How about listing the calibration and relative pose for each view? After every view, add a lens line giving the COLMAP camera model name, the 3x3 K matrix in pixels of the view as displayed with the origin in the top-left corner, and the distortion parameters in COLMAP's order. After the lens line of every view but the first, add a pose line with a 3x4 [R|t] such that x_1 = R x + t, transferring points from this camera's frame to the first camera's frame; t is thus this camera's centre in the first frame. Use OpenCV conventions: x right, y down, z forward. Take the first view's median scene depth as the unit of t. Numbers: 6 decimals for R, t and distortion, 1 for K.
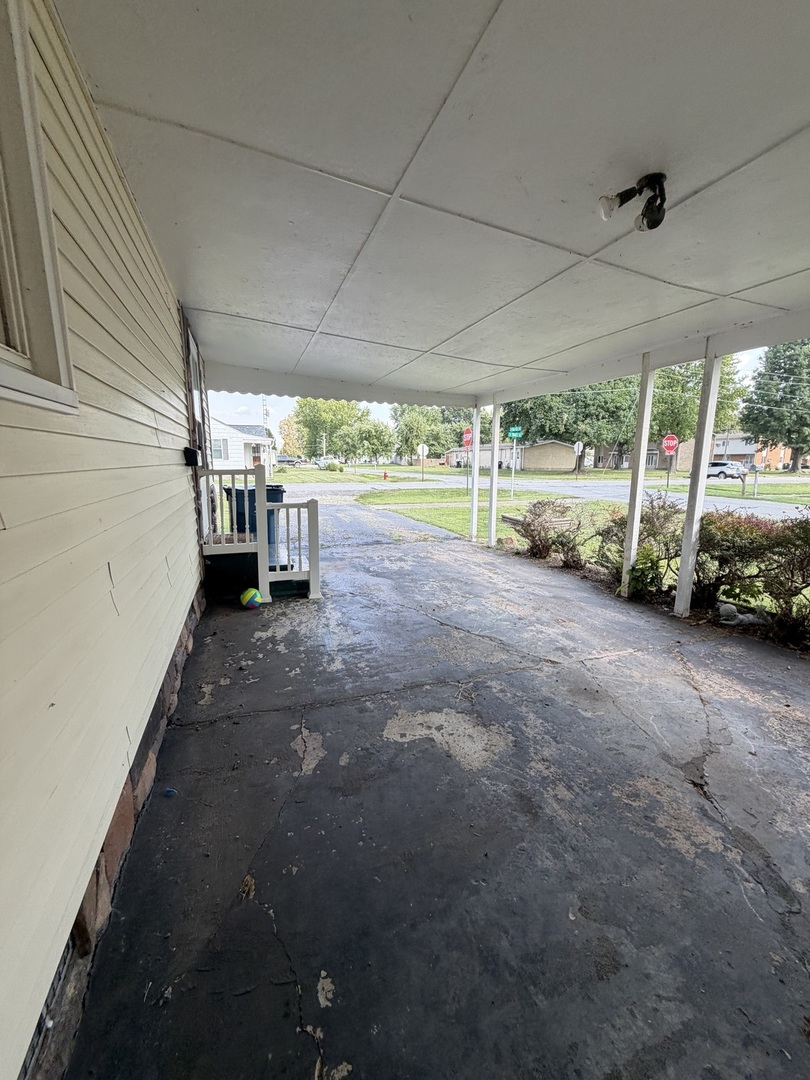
lens RADIAL K [[425.7, 0, 404.9], [0, 425.7, 537.5], [0, 0, 1]] dist [-0.001846, -0.000069]
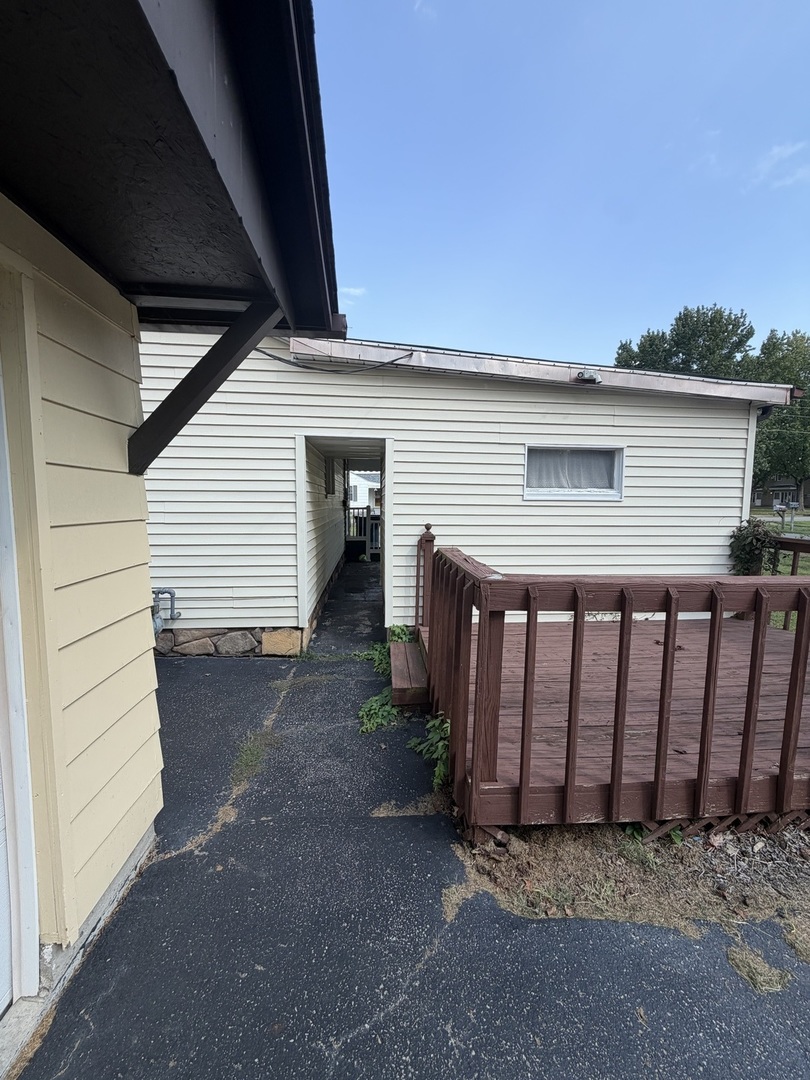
lens RADIAL K [[425.7, 0, 409.6], [0, 425.7, 535.9], [0, 0, 1]] dist [-0.001846, -0.000069]
pose [[0.965258, 0.011918, -0.261027, 0.540729], [-0.036818, 0.995196, -0.090712, 0.220043], [0.258692, 0.097171, 0.961060, -1.308072]]
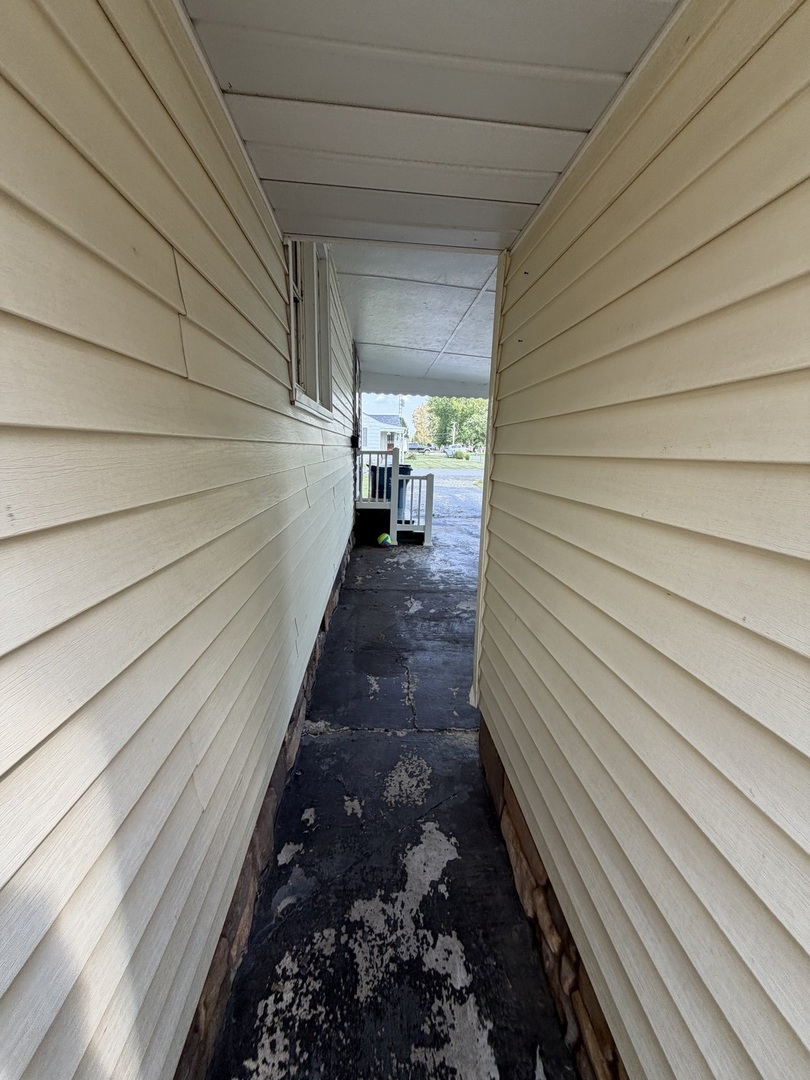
lens RADIAL K [[425.7, 0, 406.2], [0, 425.7, 540.8], [0, 0, 1]] dist [-0.001846, -0.000069]
pose [[0.957492, 0.075314, -0.278455, 0.111684], [-0.066106, 0.996914, 0.042326, 0.075723], [0.280784, -0.022119, 0.959516, -0.362871]]
